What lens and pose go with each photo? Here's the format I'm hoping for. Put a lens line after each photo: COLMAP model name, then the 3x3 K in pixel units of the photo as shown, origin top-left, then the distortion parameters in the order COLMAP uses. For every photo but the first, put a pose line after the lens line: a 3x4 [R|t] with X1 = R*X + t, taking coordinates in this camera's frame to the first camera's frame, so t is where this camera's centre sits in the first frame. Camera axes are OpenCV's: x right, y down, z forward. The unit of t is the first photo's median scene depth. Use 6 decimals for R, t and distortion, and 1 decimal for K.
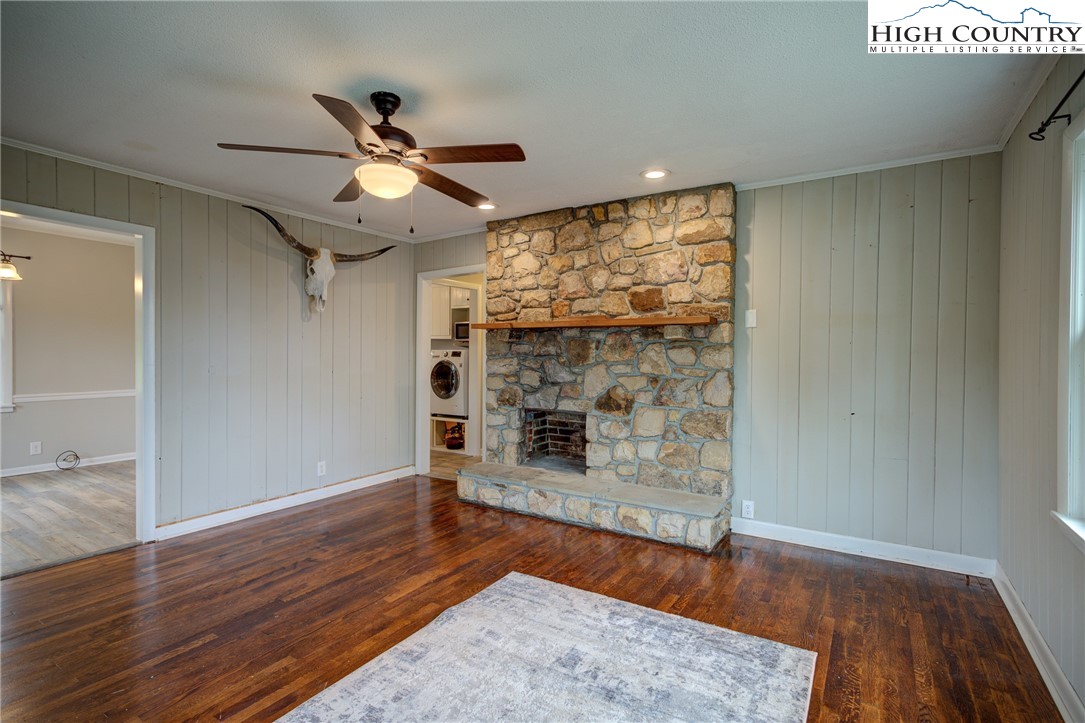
lens RADIAL K [[519.1, 0, 541.5], [0, 519.1, 360.8], [0, 0, 1]] dist [0.000300, 0.004518]
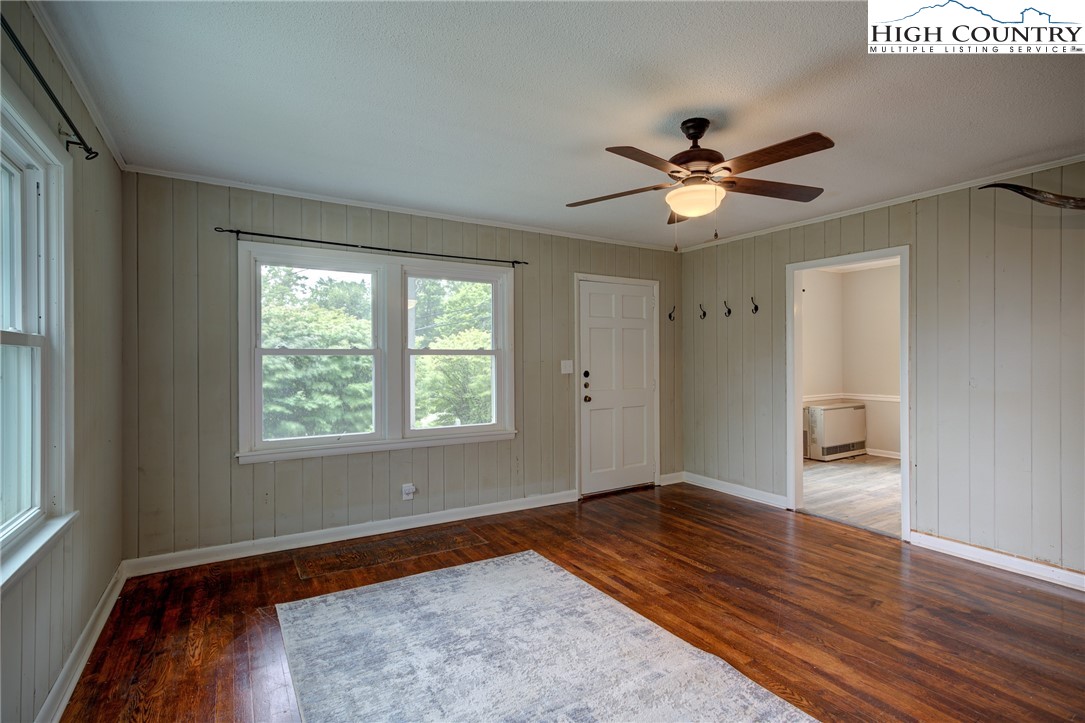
lens RADIAL K [[519.1, 0, 539.4], [0, 519.1, 358.8], [0, 0, 1]] dist [0.000300, 0.004518]
pose [[-0.449603, -0.006610, -0.893204, 0.493933], [-0.011135, 0.999936, -0.001795, -0.011907], [0.893159, 0.009139, -0.449648, 0.750794]]
